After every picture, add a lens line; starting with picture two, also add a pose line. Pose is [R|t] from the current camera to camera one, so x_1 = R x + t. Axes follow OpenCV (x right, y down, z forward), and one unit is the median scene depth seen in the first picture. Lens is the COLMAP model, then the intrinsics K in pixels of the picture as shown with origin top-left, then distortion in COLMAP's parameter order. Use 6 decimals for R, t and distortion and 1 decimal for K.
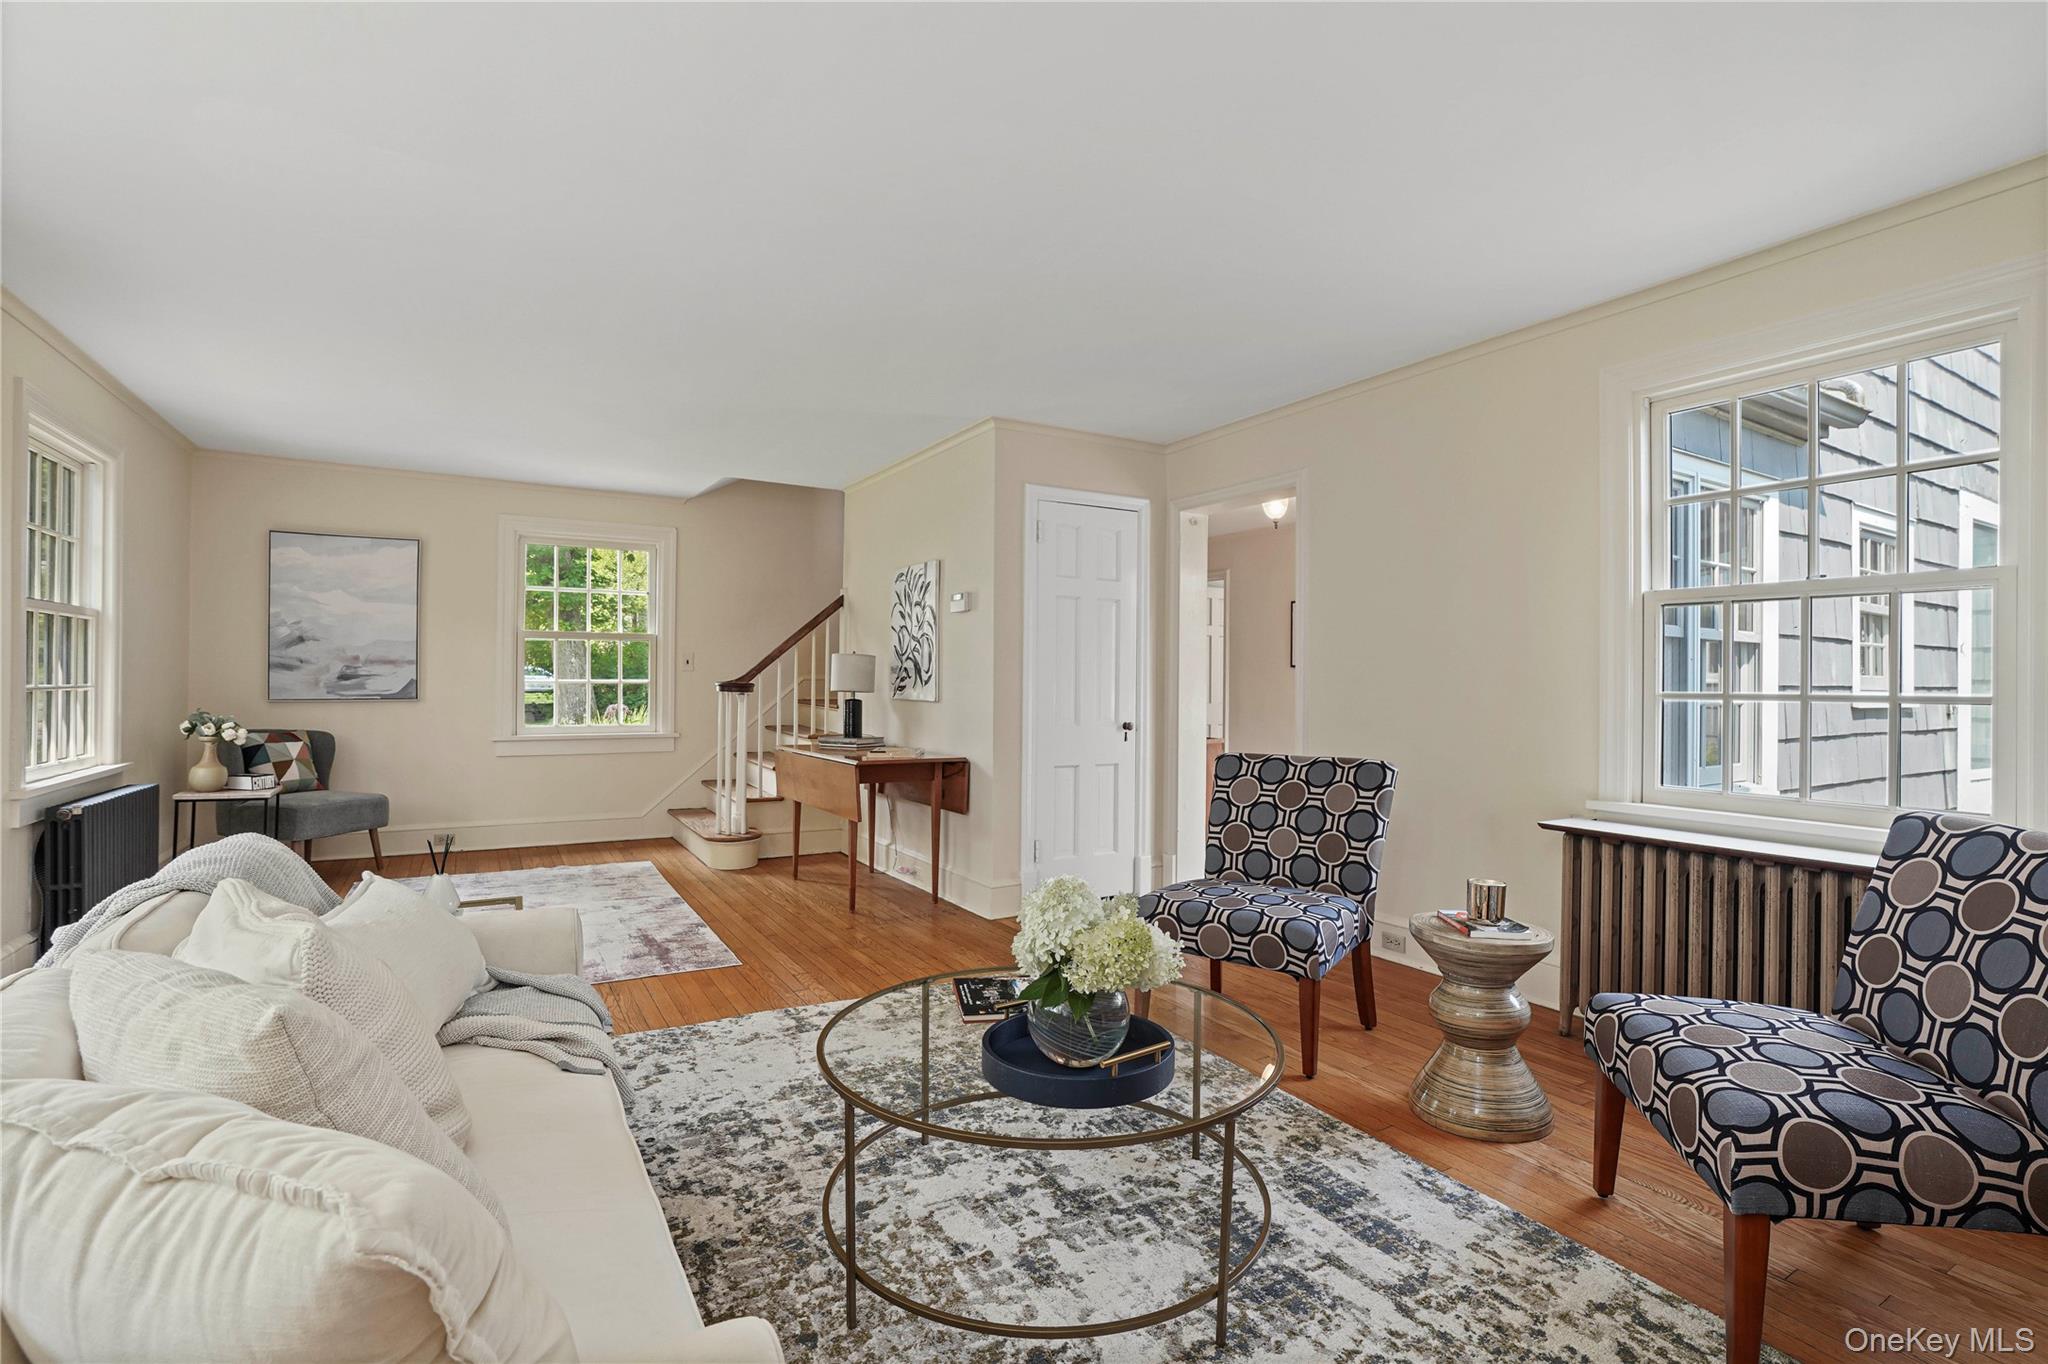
lens RADIAL K [[958.5, 0, 1040.4], [0, 958.5, 687.8], [0, 0, 1]] dist [-0.061120, 0.029988]
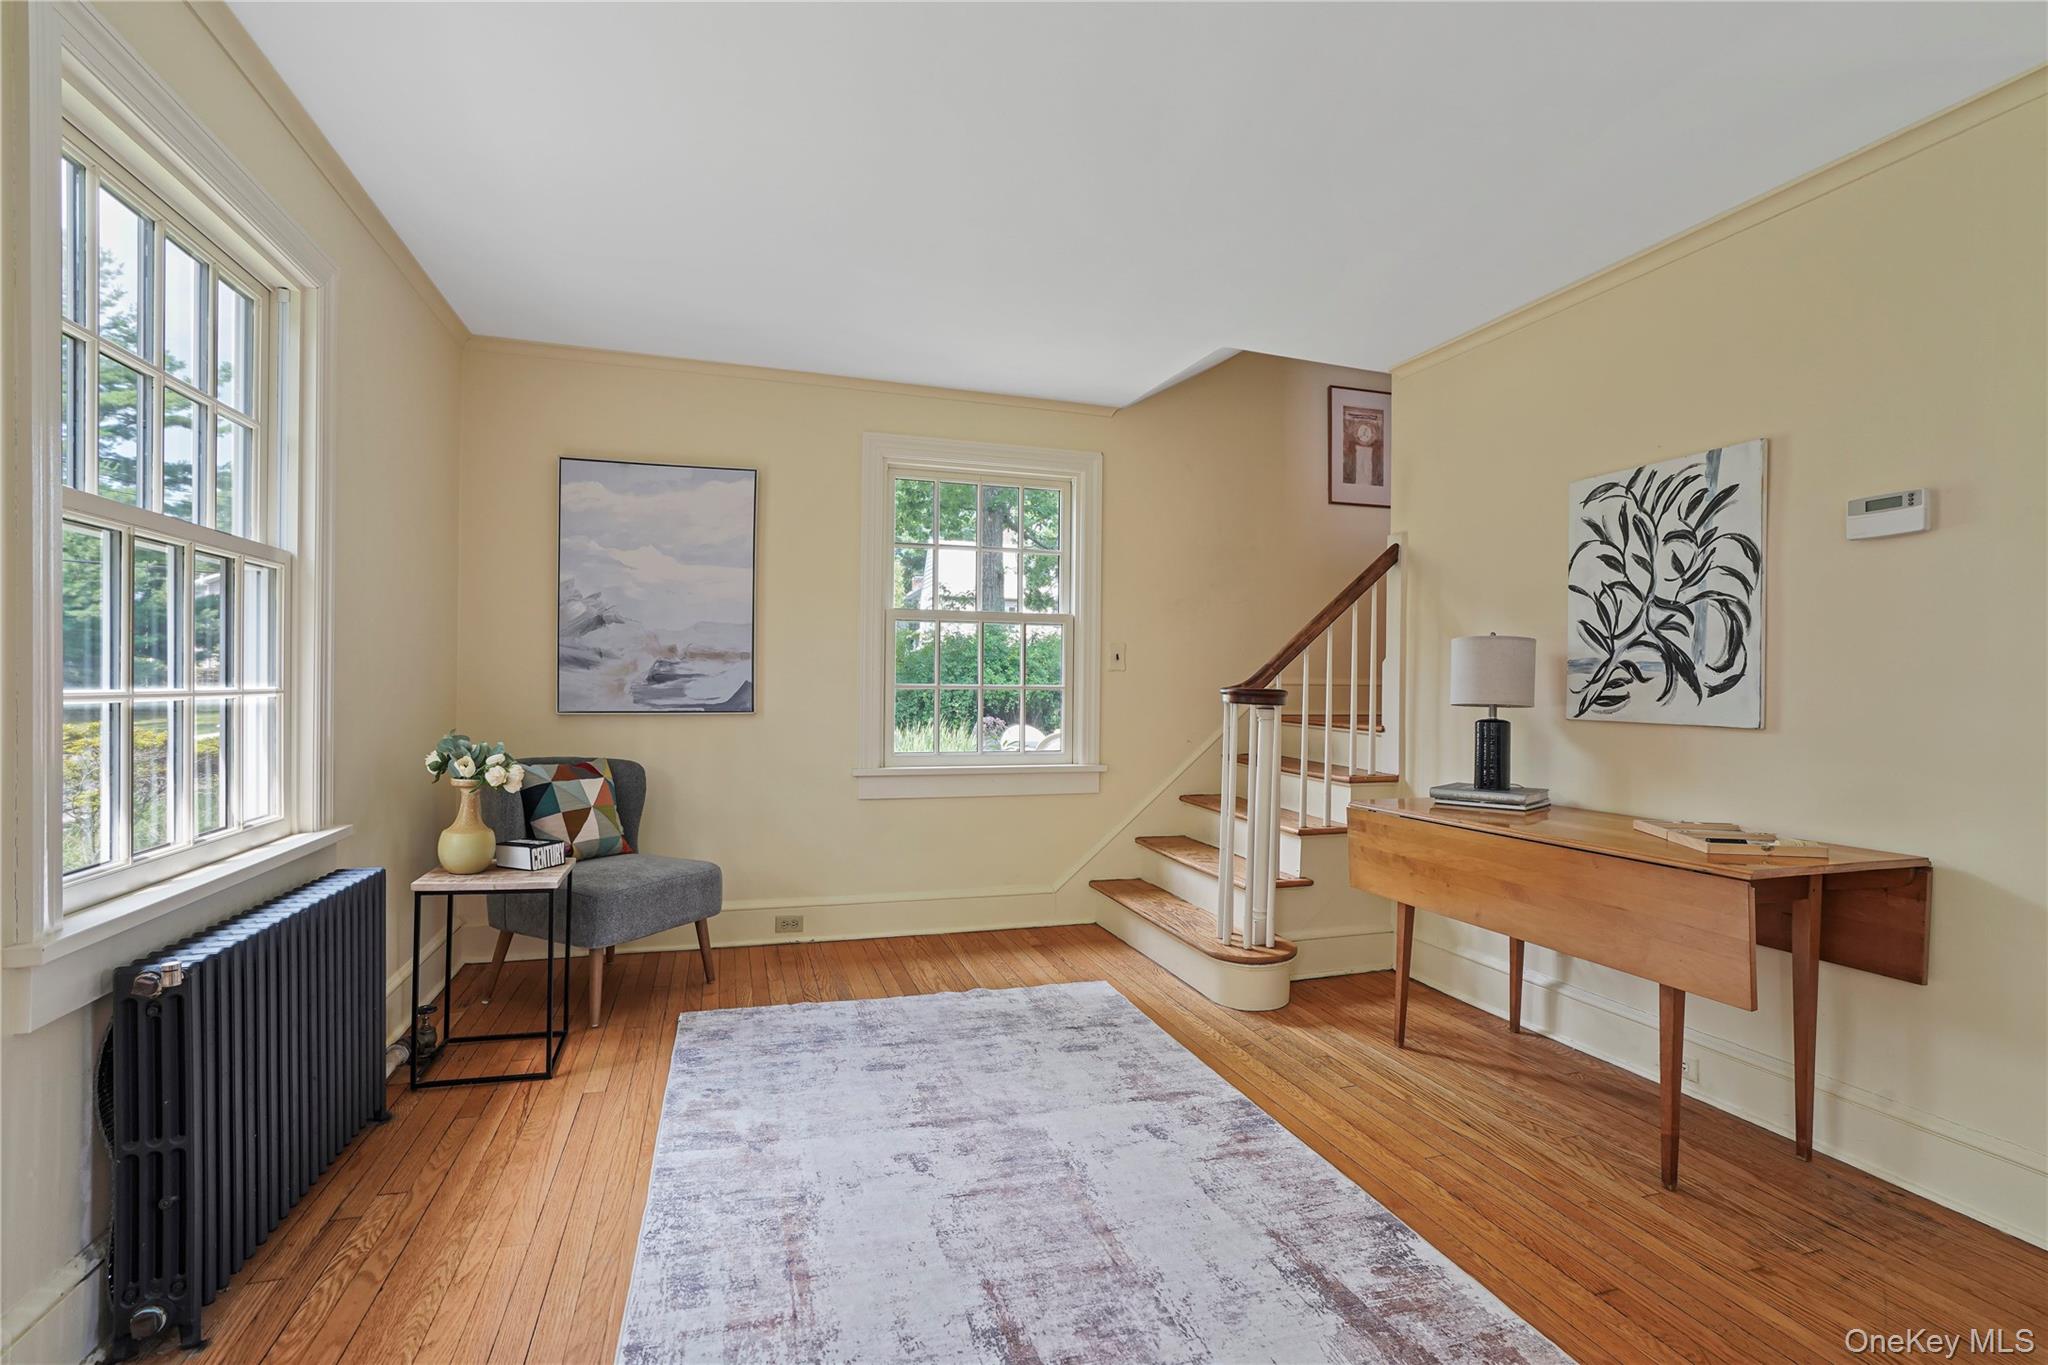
lens RADIAL K [[969.3, 0, 1015.5], [0, 969.3, 705.7], [0, 0, 1]] dist [-0.066556, 0.044355]
pose [[0.968197, 0.007587, -0.250076, -0.401316], [-0.004725, 0.999916, 0.012042, -0.001674], [0.250146, -0.010477, 0.968151, 0.494323]]
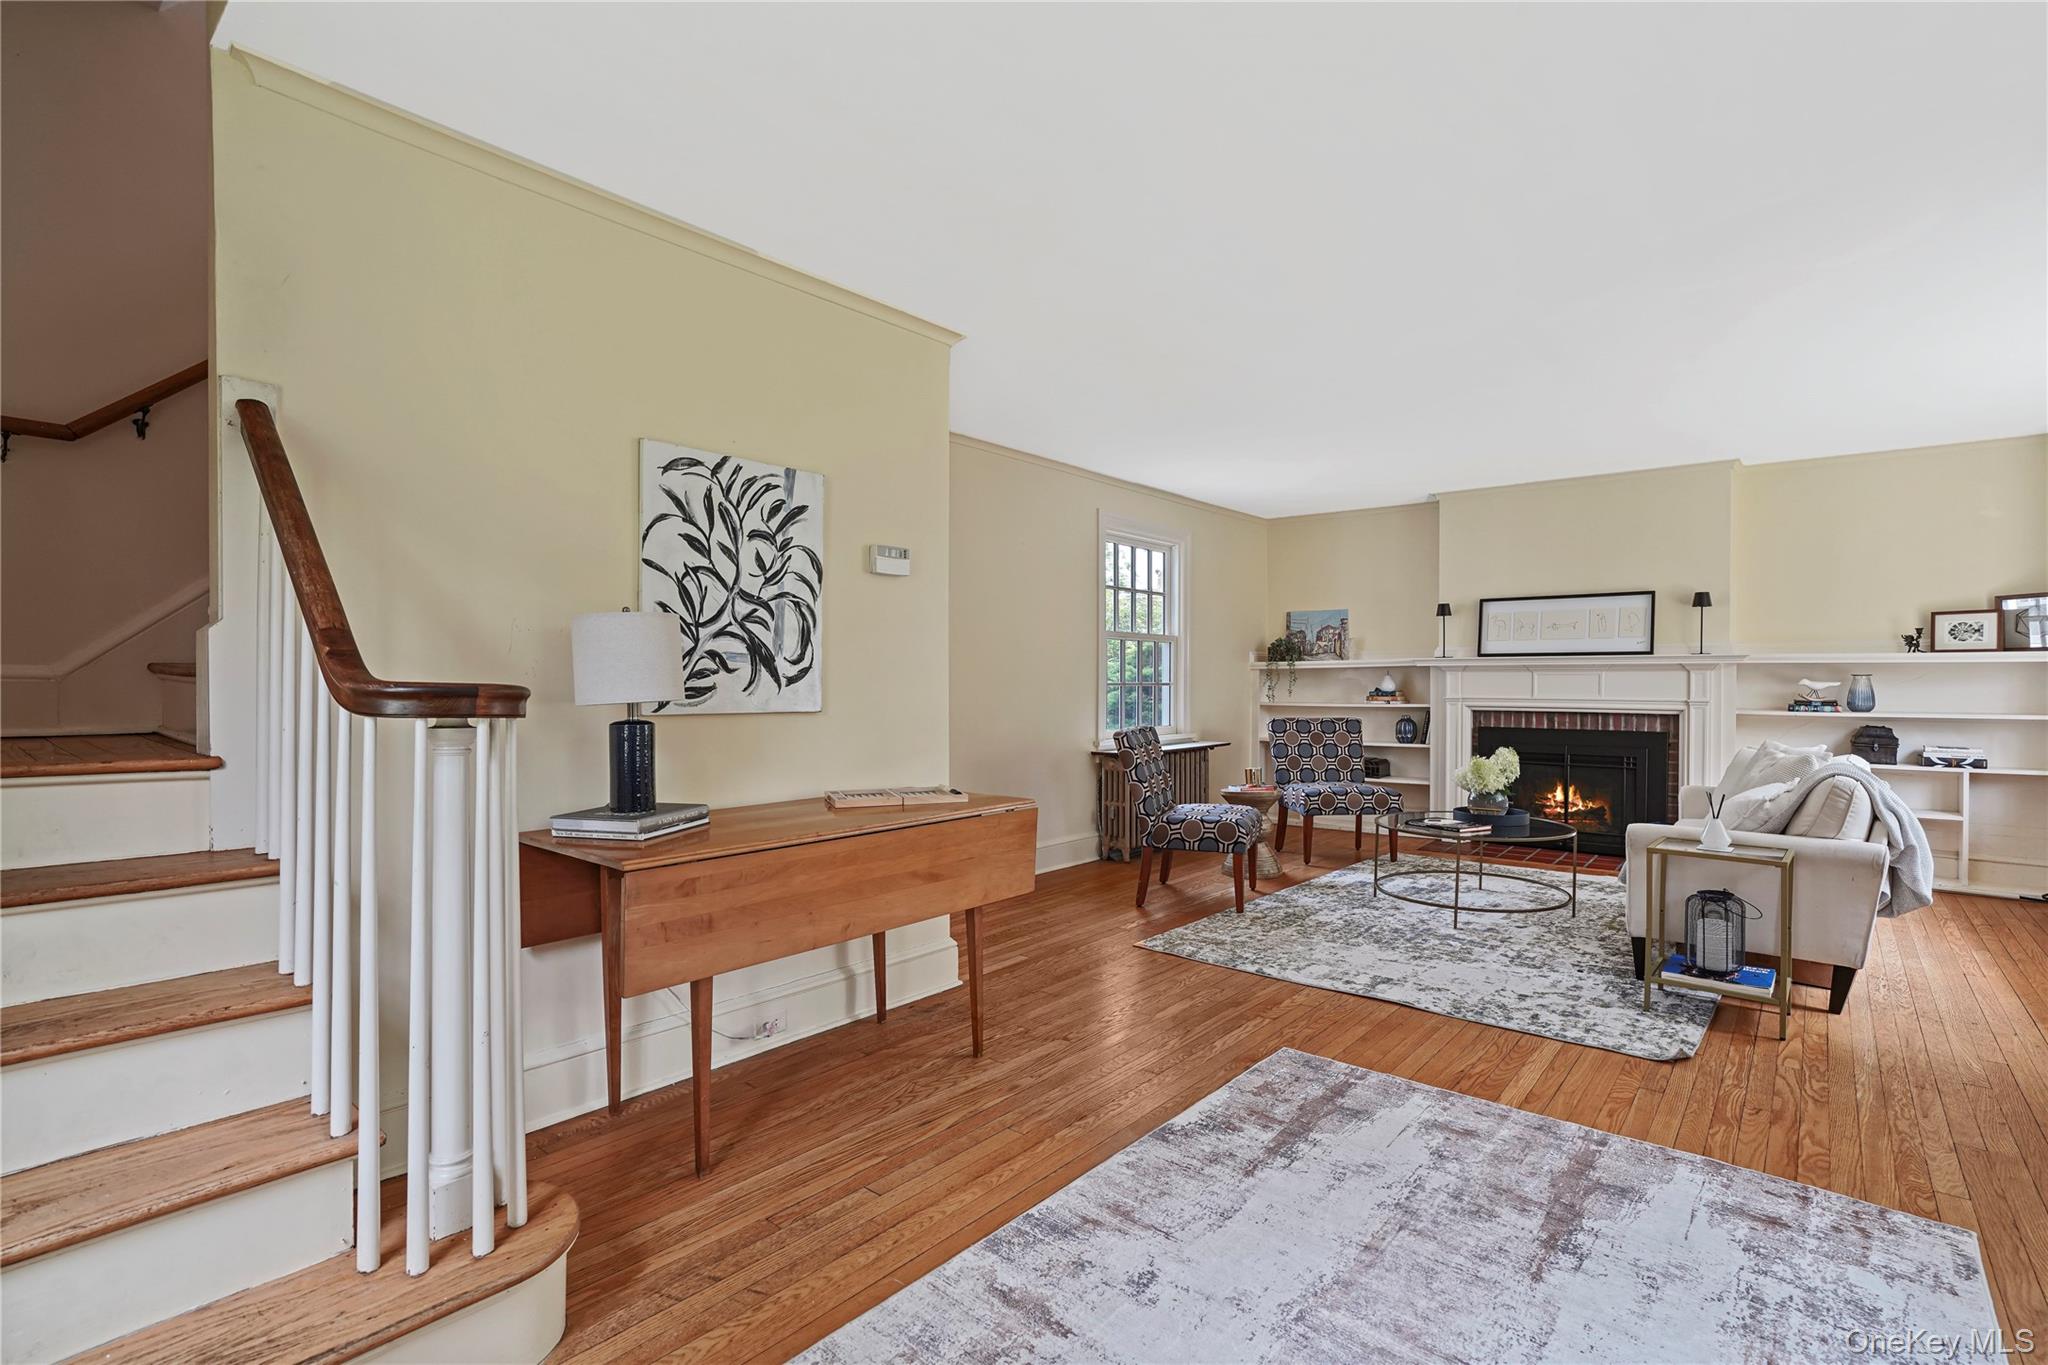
lens RADIAL K [[936.7, 0, 1062.5], [0, 936.7, 703.0], [0, 0, 1]] dist [-0.062619, 0.033816]
pose [[-0.328927, -0.029749, 0.943887, -0.789792], [0.001620, 0.999484, 0.032066, -0.010597], [-0.944354, 0.012076, -0.328709, 1.166598]]
